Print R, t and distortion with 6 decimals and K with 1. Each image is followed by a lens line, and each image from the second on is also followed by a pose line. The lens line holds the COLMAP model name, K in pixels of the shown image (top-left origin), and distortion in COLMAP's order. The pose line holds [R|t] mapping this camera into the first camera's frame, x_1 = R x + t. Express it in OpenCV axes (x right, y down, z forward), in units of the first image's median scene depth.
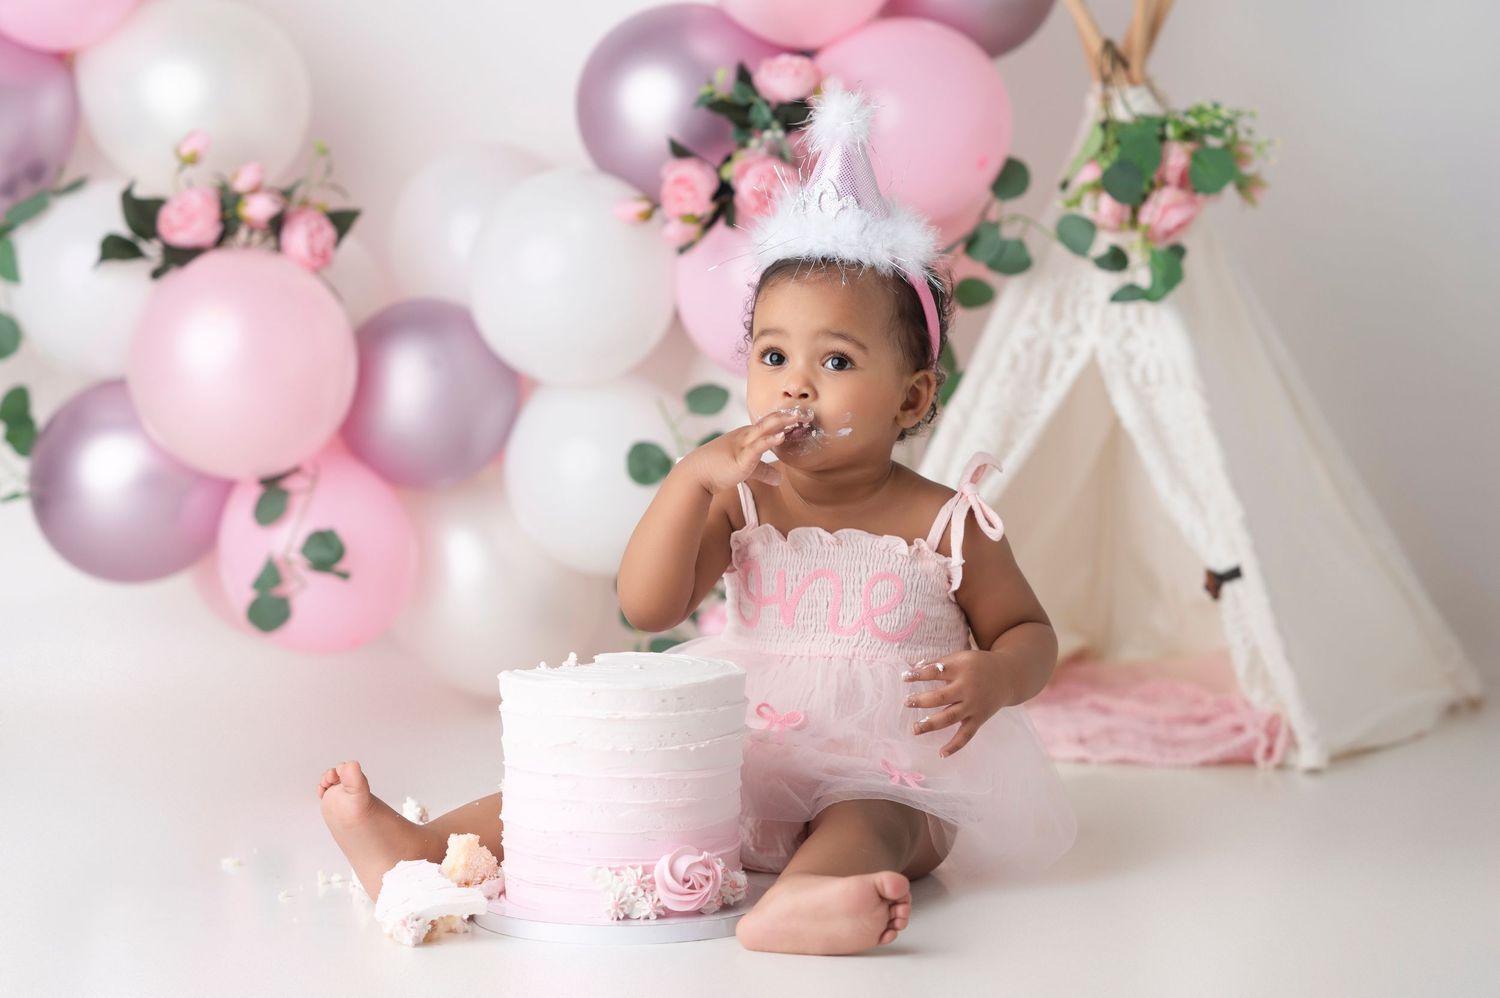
lens RADIAL K [[4036.4, 0, 849.8], [0, 4036.4, 478.1], [0, 0, 1]] dist [-0.010907, 0.000000]
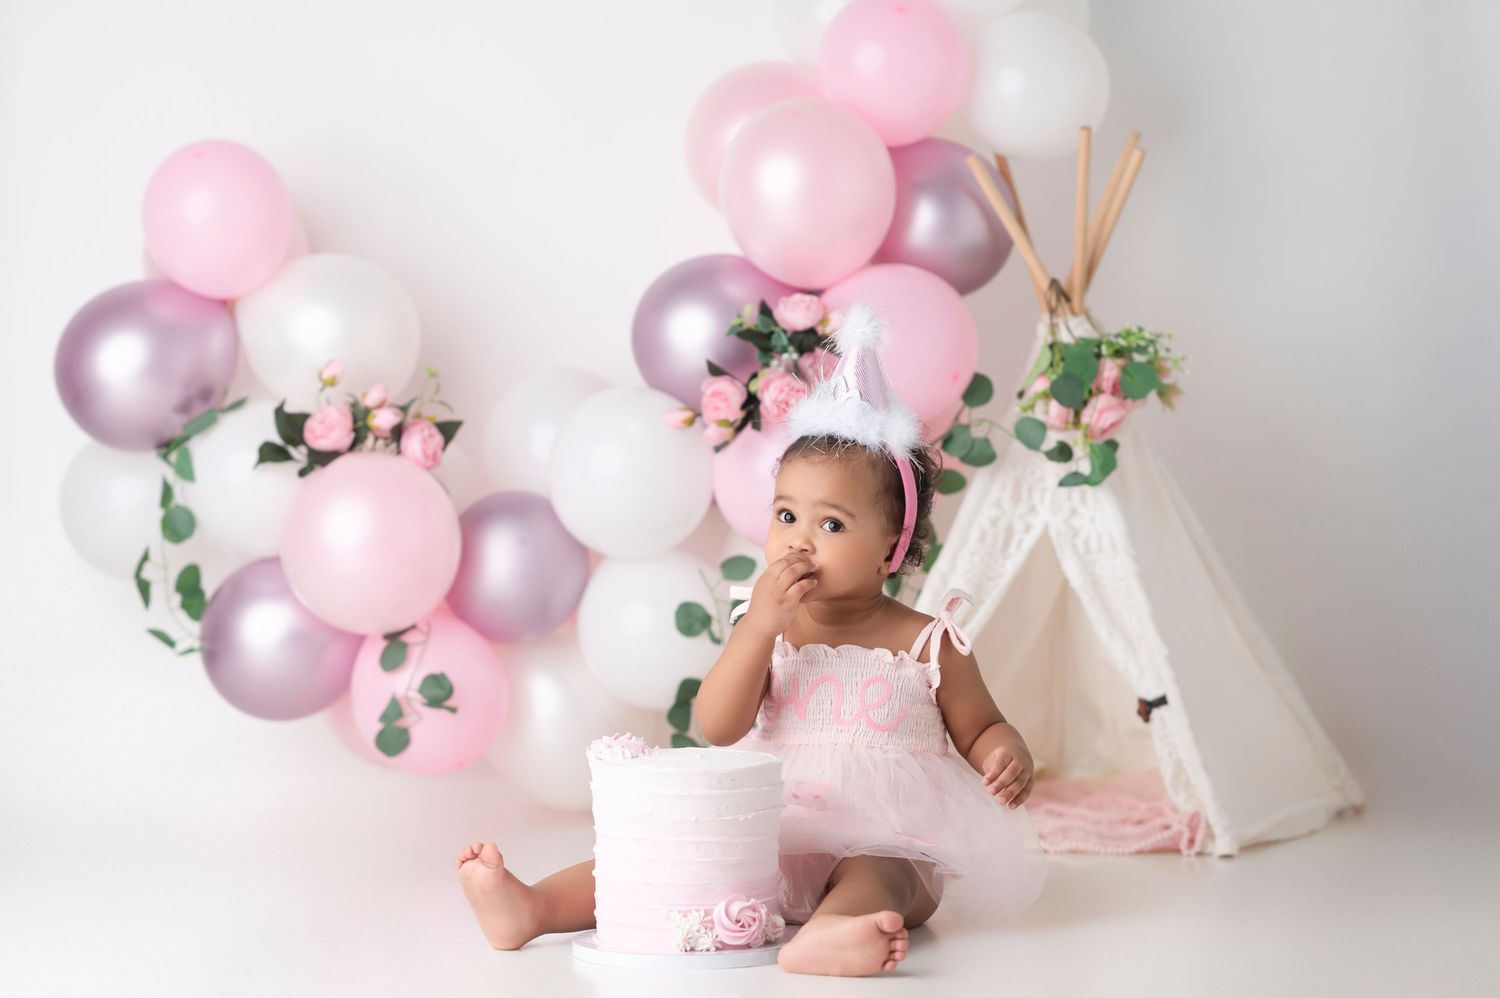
lens RADIAL K [[3601.4, 0, 713.1], [0, 3601.4, 504.1], [0, 0, 1]] dist [-0.012560, 0.000000]
pose [[0.999473, -0.011287, -0.030427, -0.009001], [0.009609, 0.998454, -0.054754, 0.022272], [0.030998, 0.054433, 0.998036, -0.122519]]
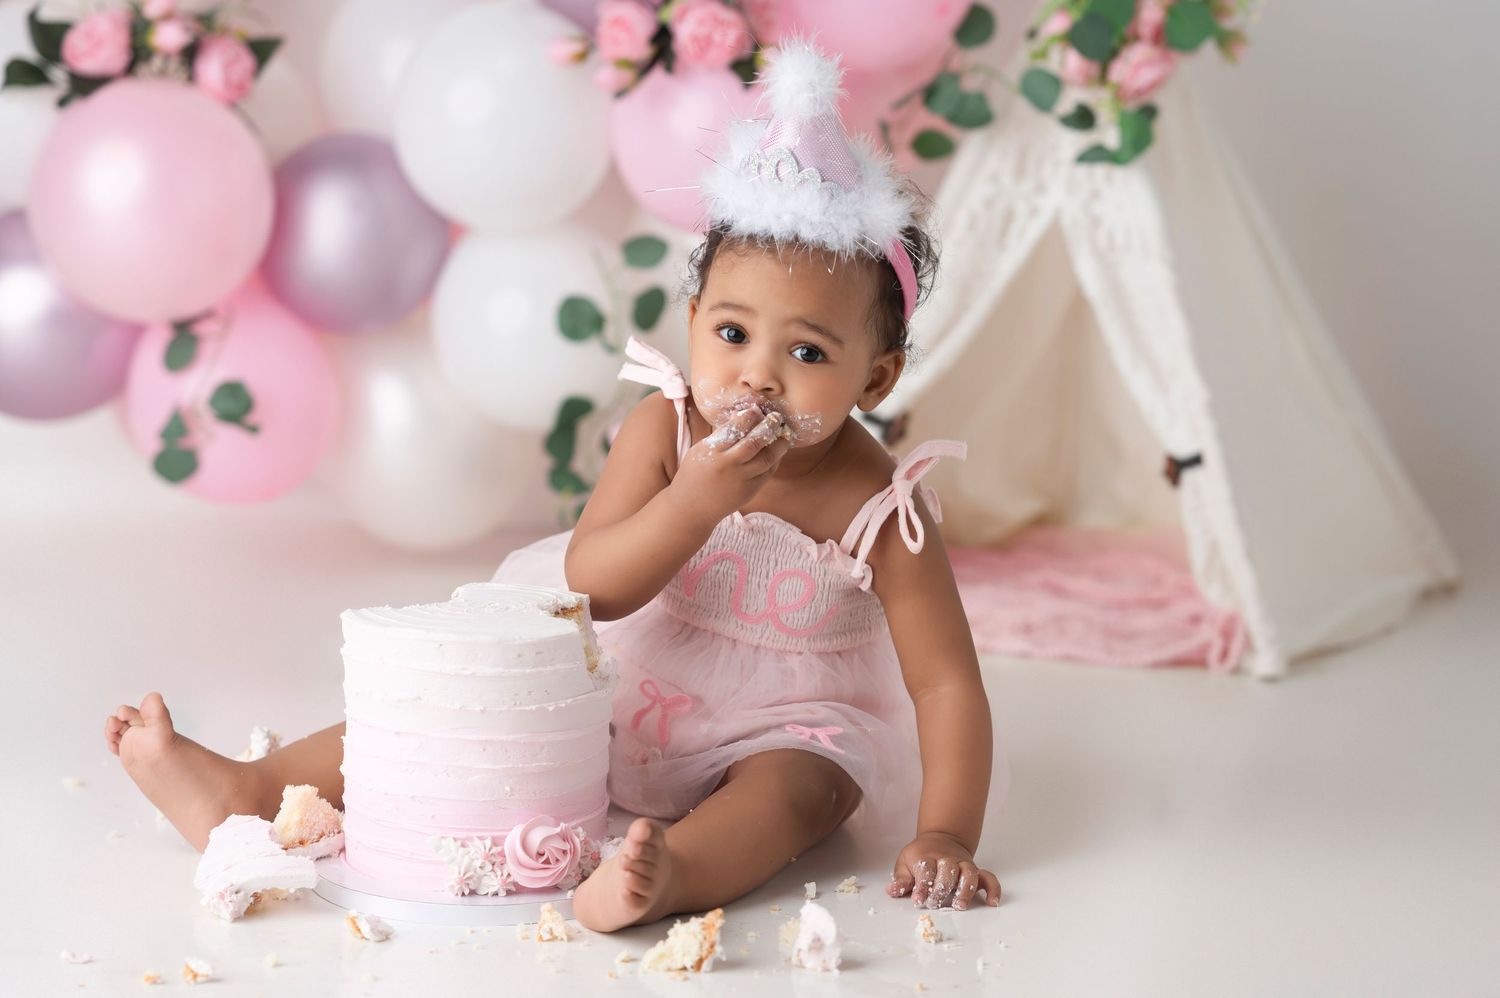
lens RADIAL K [[3601.4, 0, 801.6], [0, 3601.4, 475.6], [0, 0, 1]] dist [-0.012560, 0.000000]
pose [[0.998920, 0.033557, -0.032143, 0.030531], [-0.030698, 0.995852, 0.085648, -0.041176], [0.034884, -0.084569, 0.995807, 0.162128]]
